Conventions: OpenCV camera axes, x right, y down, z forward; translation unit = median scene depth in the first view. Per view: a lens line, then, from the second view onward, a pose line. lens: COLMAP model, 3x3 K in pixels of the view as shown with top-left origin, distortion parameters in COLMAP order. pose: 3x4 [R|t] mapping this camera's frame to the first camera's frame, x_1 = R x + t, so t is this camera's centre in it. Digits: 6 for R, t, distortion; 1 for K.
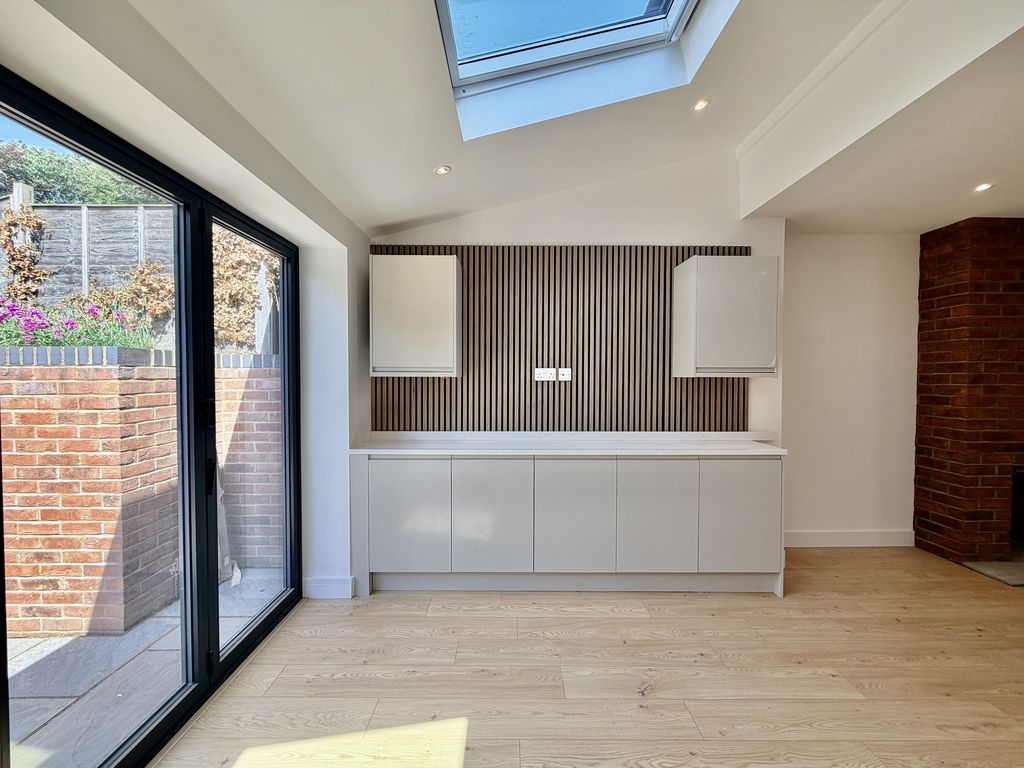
lens RADIAL K [[410.1, 0, 509.5], [0, 410.1, 386.1], [0, 0, 1]] dist [-0.001281, 0.000919]
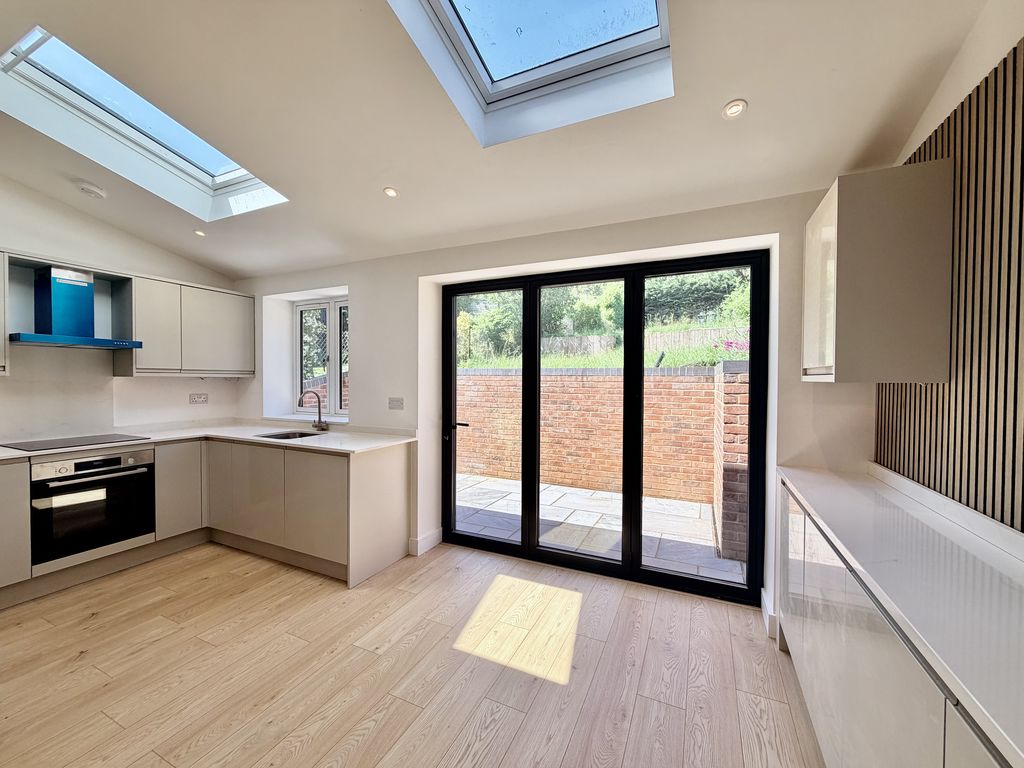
lens RADIAL K [[410.1, 0, 512.8], [0, 410.1, 384.9], [0, 0, 1]] dist [-0.001281, 0.000919]
pose [[-0.419544, 0.009138, -0.907689, 0.654639], [-0.029172, 0.999297, 0.023544, -0.021182], [0.907266, 0.036357, -0.418983, 0.892682]]
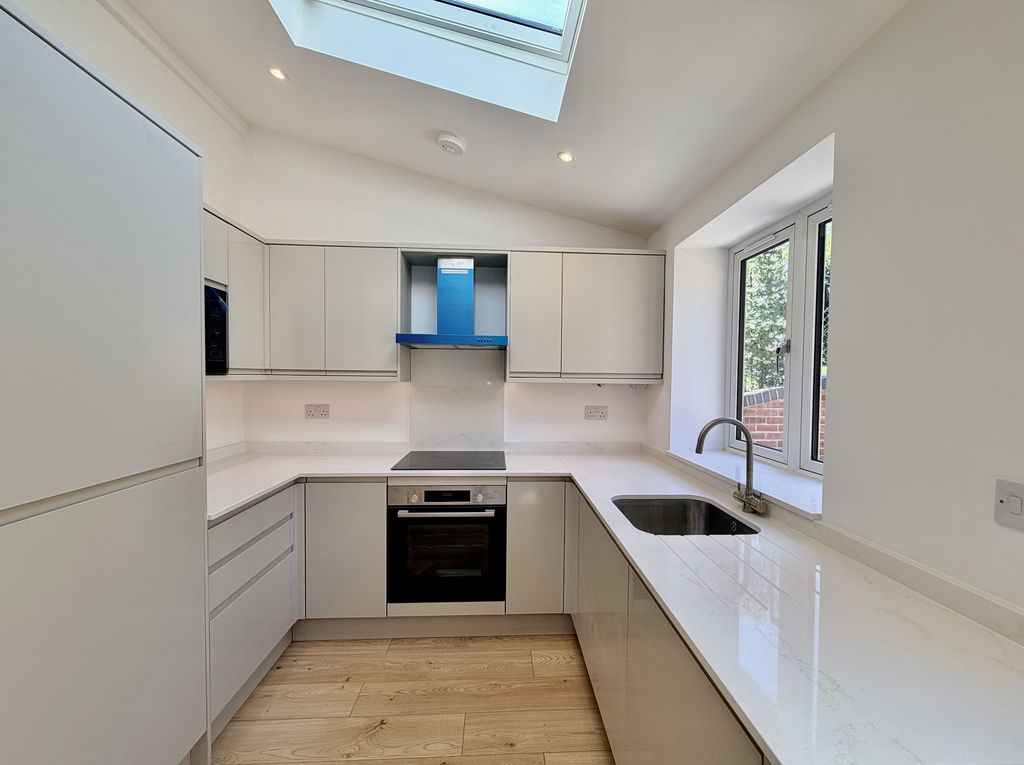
lens RADIAL K [[410.1, 0, 518.0], [0, 410.1, 391.9], [0, 0, 1]] dist [-0.001281, 0.000919]
pose [[-0.998363, -0.009118, -0.056465, 0.012441], [-0.012665, 0.997948, 0.062767, -0.022369], [0.055776, 0.063379, -0.996430, 0.262312]]
